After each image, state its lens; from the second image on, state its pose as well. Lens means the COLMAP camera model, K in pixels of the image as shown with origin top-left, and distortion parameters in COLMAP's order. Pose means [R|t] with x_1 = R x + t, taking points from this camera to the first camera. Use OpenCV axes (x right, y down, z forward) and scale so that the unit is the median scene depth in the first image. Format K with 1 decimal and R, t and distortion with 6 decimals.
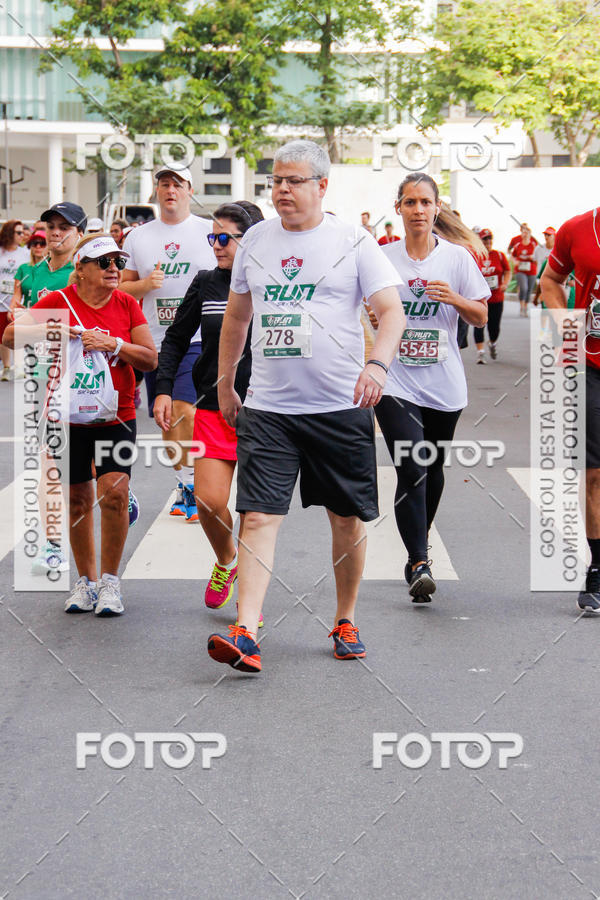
lens RADIAL K [[6086.8, 0, 271.5], [0, 6086.8, 477.5], [0, 0, 1]] dist [4.125900, 0.000000]
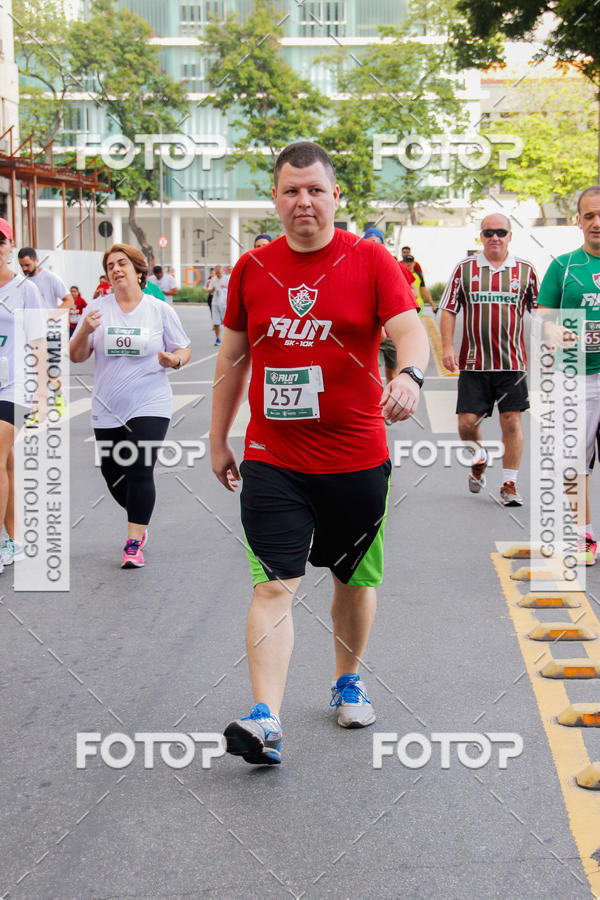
lens RADIAL K [[6086.8, 0, 300.4], [0, 6086.8, 449.3], [0, 0, 1]] dist [4.125900, 0.000000]
pose [[0.999919, -0.008727, -0.009275, -0.004690], [0.008609, 0.999881, -0.012782, 0.025200], [0.009385, 0.012701, 0.999875, -0.546834]]
